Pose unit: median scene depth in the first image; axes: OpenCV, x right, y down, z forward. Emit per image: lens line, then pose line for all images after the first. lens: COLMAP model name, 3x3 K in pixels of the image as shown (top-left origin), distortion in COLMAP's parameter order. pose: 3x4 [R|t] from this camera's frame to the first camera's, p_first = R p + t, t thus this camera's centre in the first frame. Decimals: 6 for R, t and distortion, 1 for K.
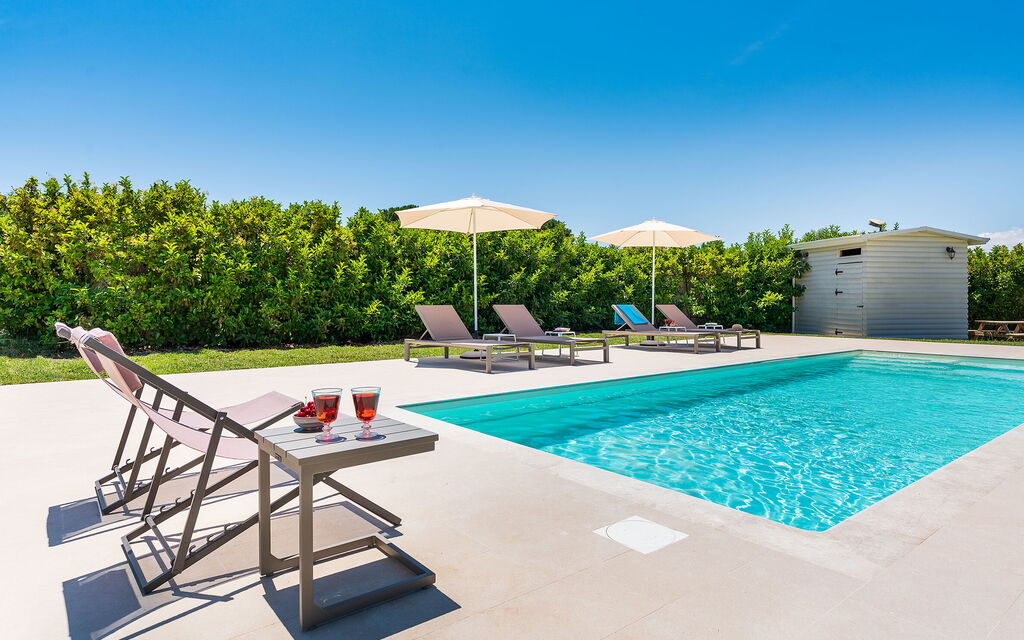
lens RADIAL K [[606.5, 0, 466.9], [0, 606.5, 317.9], [0, 0, 1]] dist [-0.014432, -0.000266]
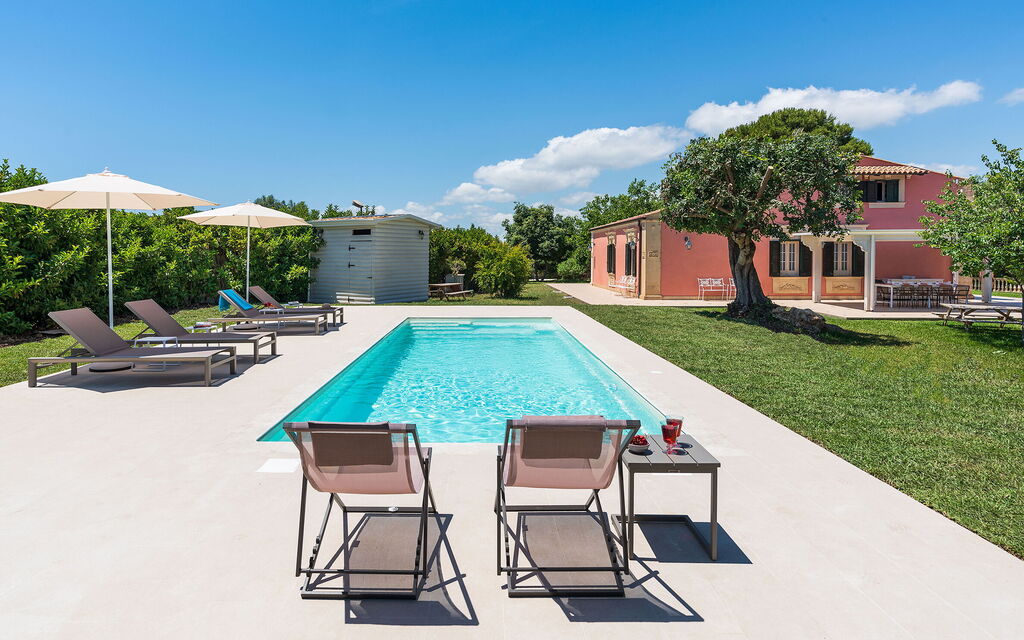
lens RADIAL K [[618.0, 0, 512.0], [0, 618.0, 320.0], [0, 0, 1]] dist [0.002582, 0.000985]
pose [[0.590620, -0.079997, 0.802975, -0.180635], [0.022234, 0.996309, 0.082904, -0.031074], [-0.806643, -0.031111, 0.590219, 0.037969]]
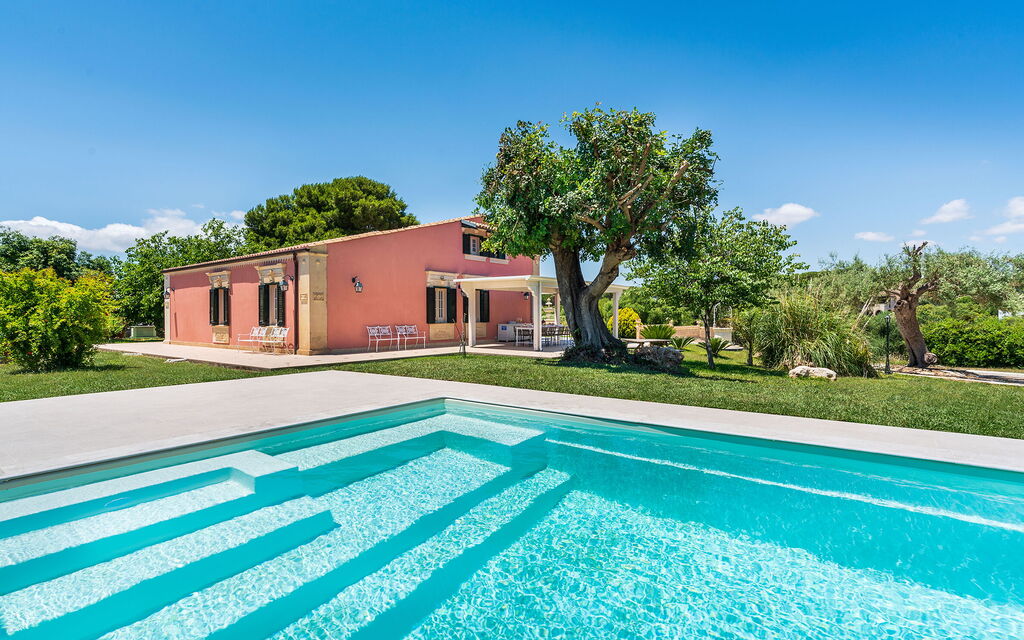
lens RADIAL K [[481.7, 0, 515.2], [0, 481.7, 331.4], [0, 0, 1]] dist [-0.000574, 0.000372]
pose [[-0.262791, -0.024877, 0.964532, 0.291138], [0.037525, 0.998648, 0.035981, -0.009635], [-0.964123, 0.045650, -0.261502, 0.580536]]
